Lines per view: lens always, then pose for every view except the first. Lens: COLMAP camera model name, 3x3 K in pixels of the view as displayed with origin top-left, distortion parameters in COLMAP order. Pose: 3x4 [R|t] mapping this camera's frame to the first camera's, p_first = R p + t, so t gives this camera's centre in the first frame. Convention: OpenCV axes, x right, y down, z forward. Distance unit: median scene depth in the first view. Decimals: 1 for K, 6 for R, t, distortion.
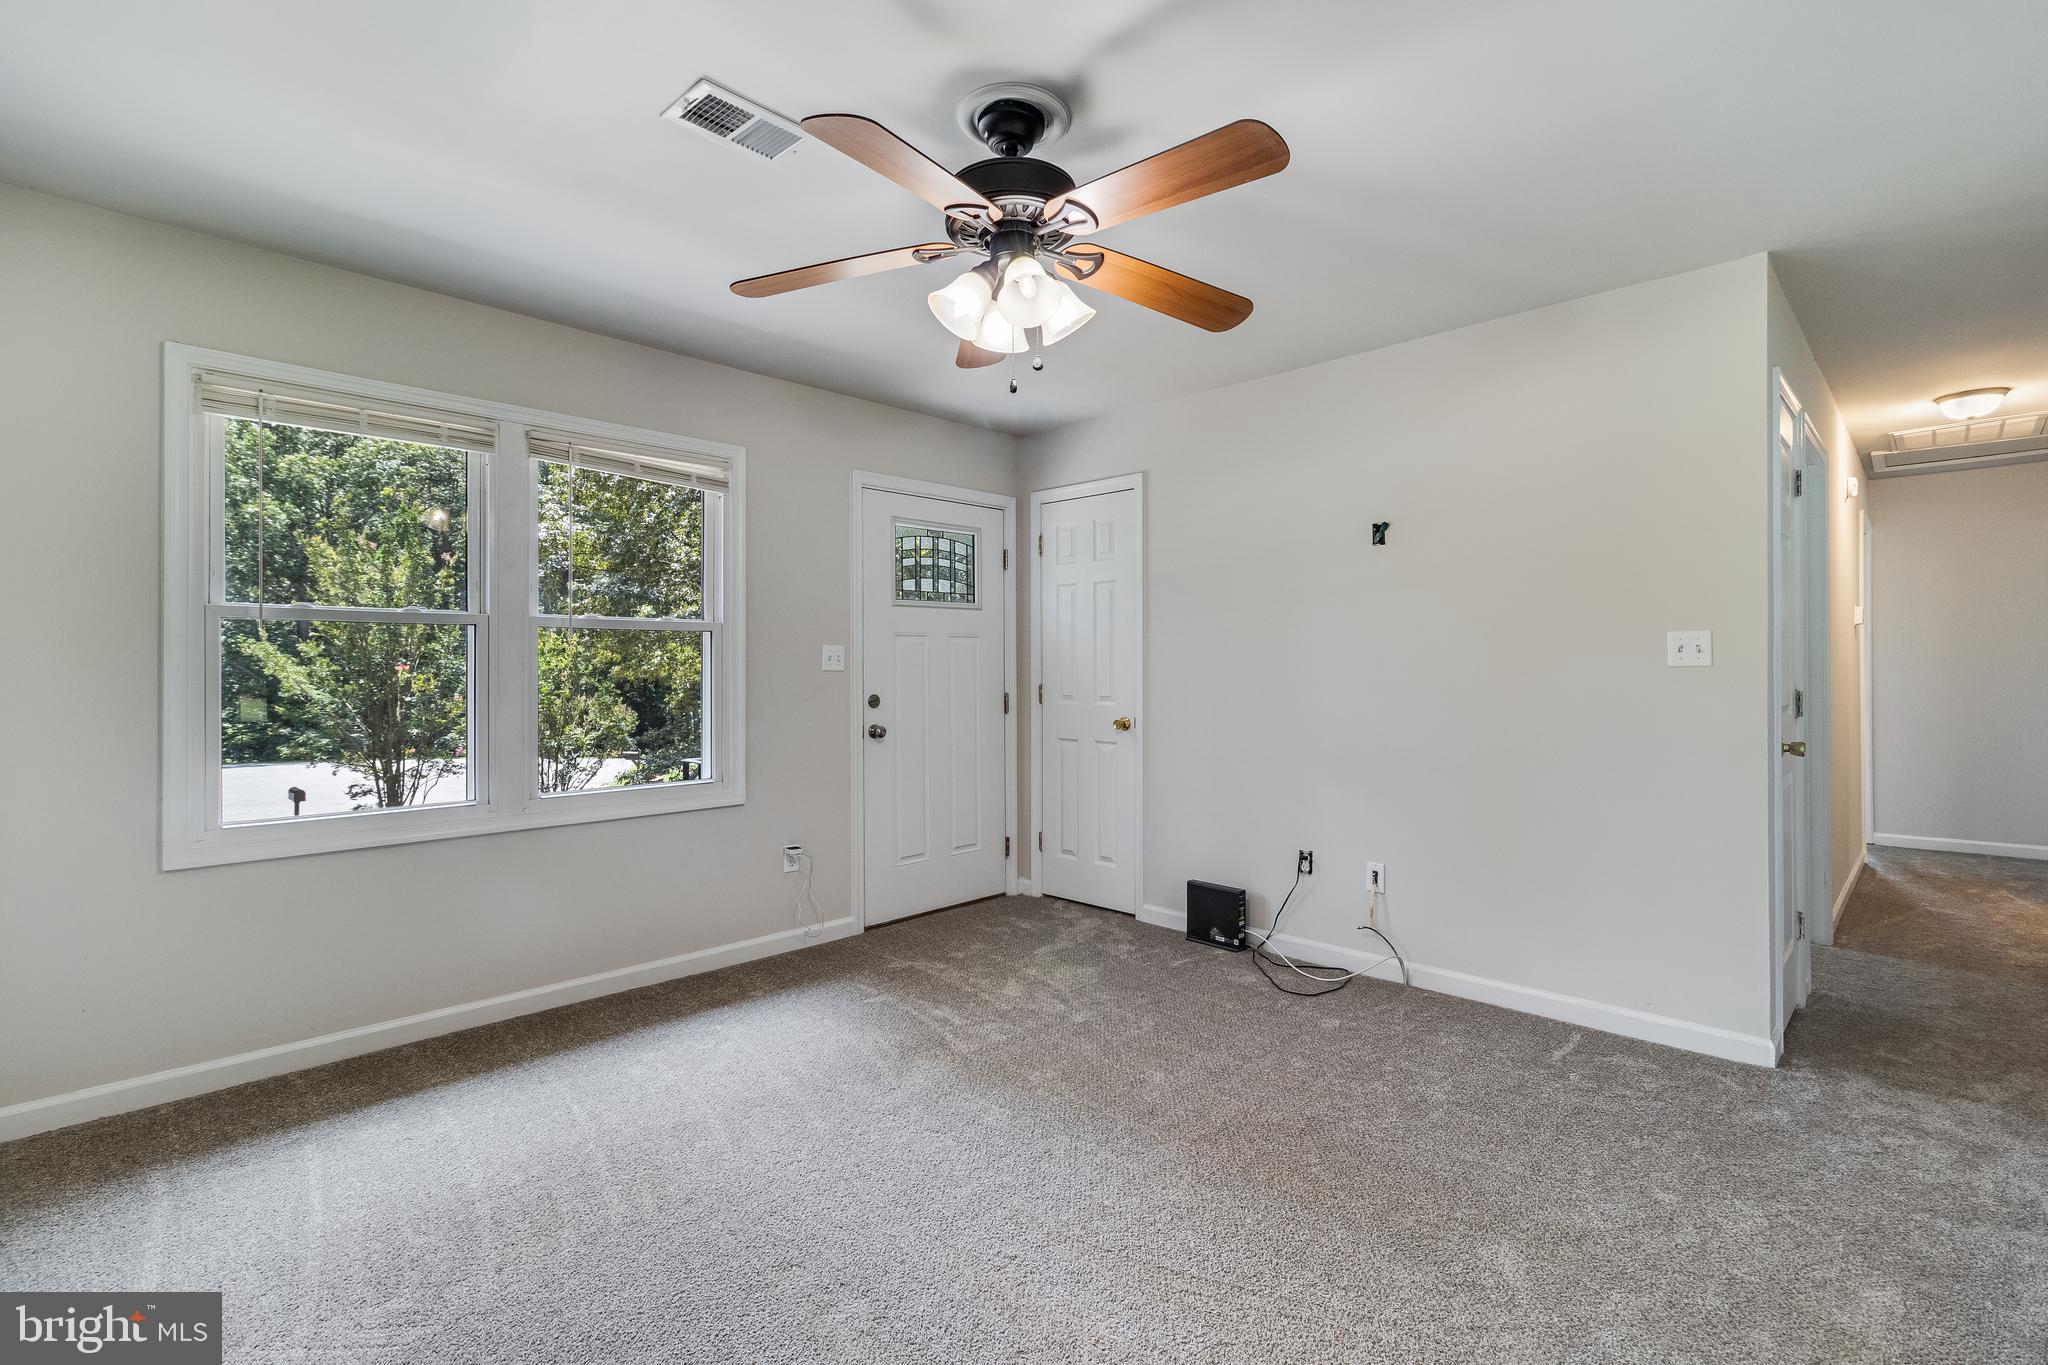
lens RADIAL K [[940.3, 0, 1023.8], [0, 940.3, 667.0], [0, 0, 1]] dist [-0.001202, -0.000073]
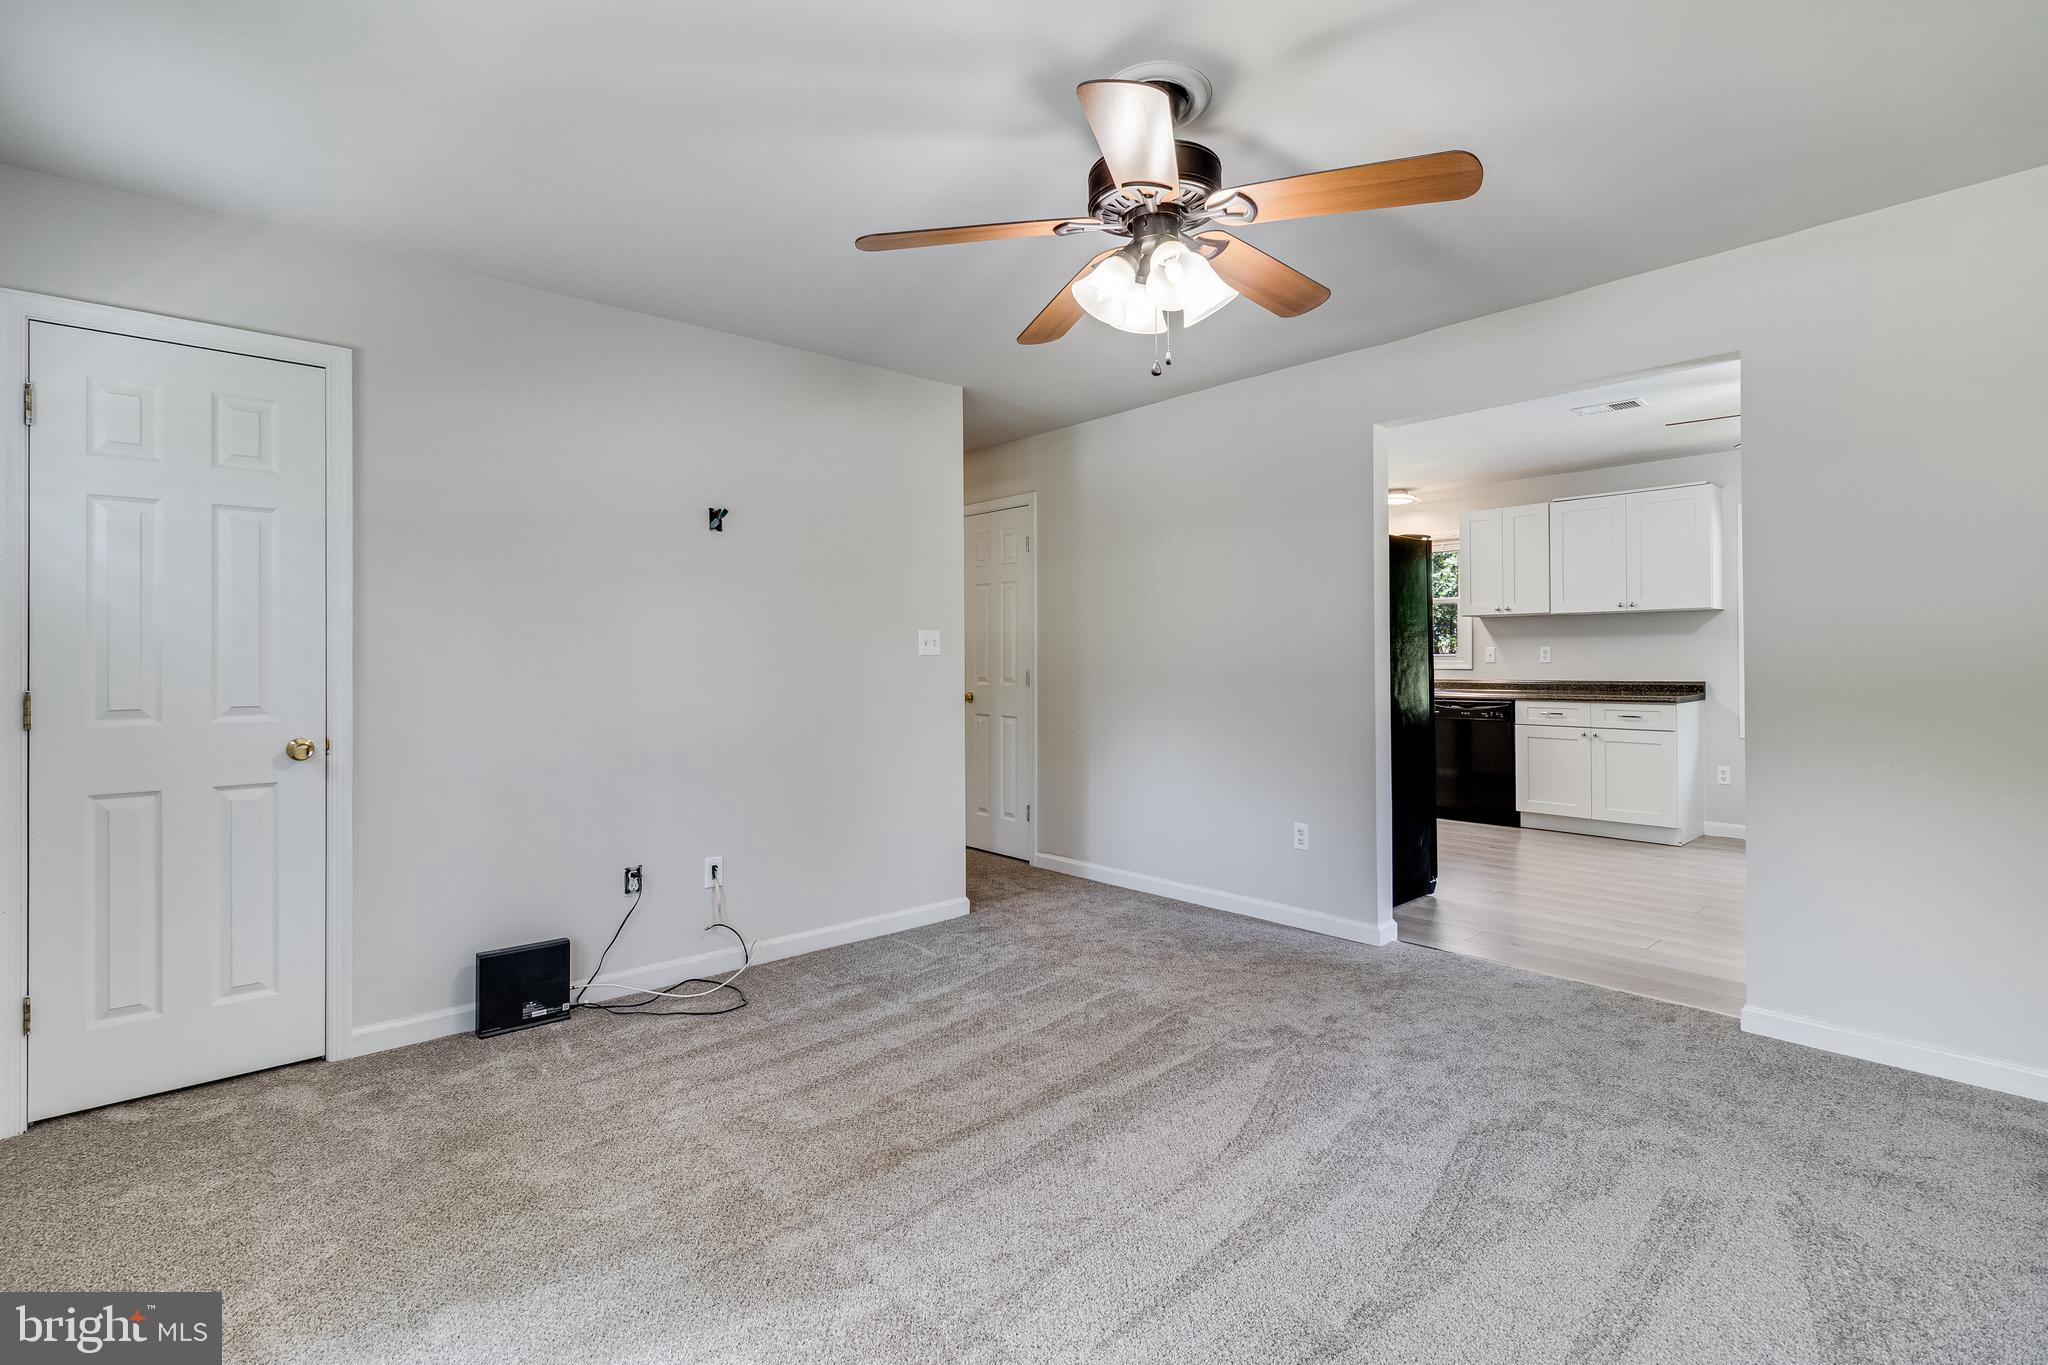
lens RADIAL K [[964.6, 0, 1025.2], [0, 964.6, 652.0], [0, 0, 1]] dist [0.001299, 0.000017]
pose [[0.055330, 0.009306, 0.998425, -0.532890], [0.003661, 0.999948, -0.009523, 0.006097], [-0.998461, 0.004182, 0.055294, 0.546005]]
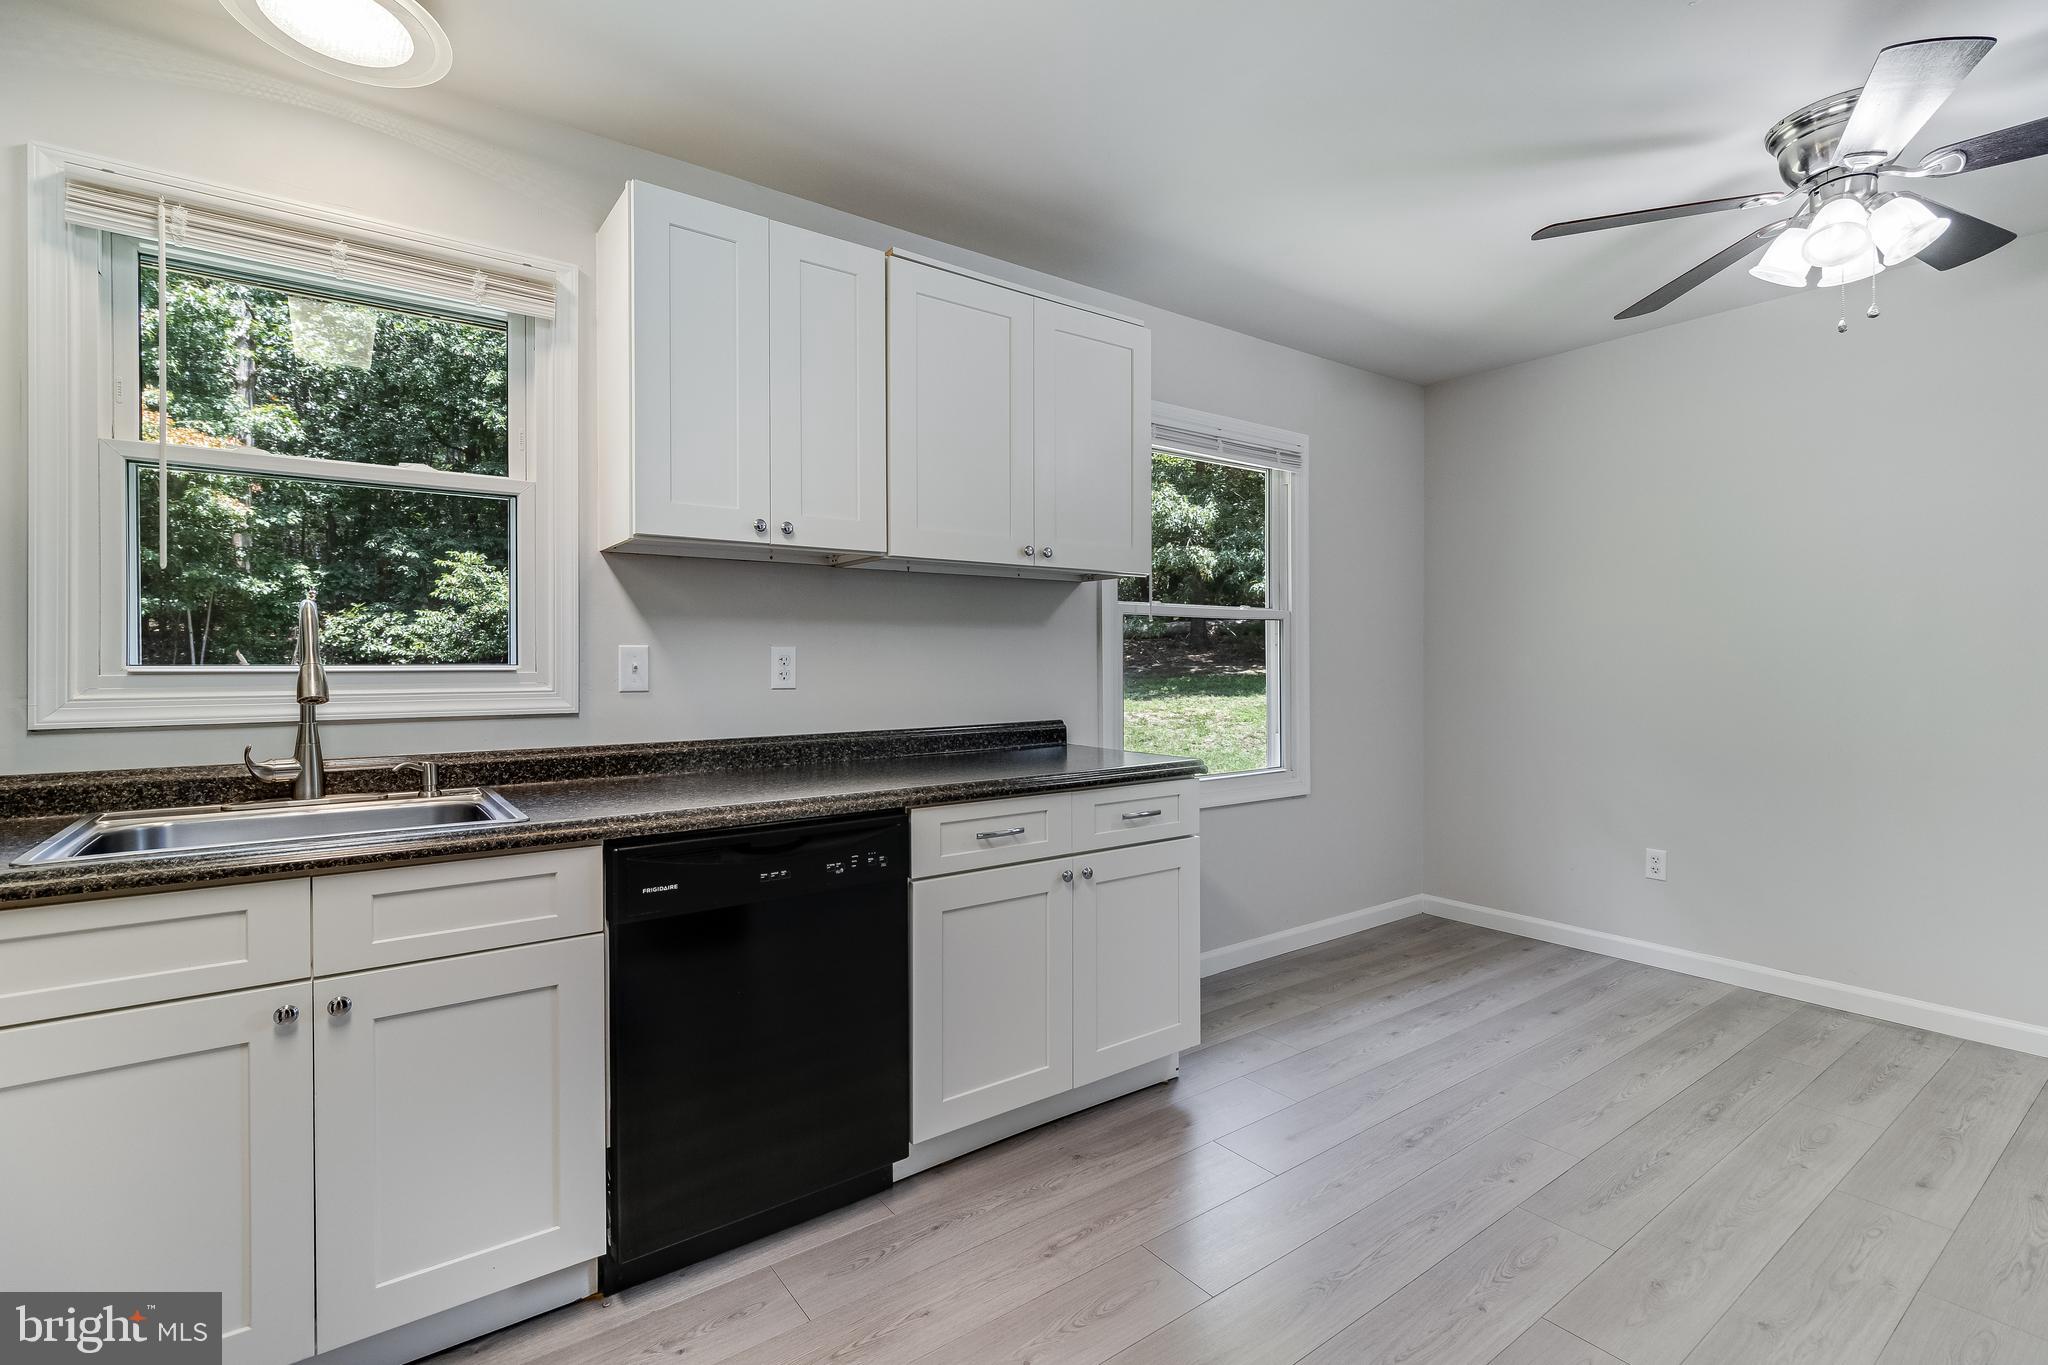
lens RADIAL K [[940.3, 0, 1023.8], [0, 940.3, 667.0], [0, 0, 1]] dist [-0.001202, -0.000073]
pose [[-0.988196, 0.006113, 0.153076, 0.922888], [0.006432, 0.999978, 0.001588, -0.001942], [-0.153063, 0.002553, -0.988213, 0.322901]]
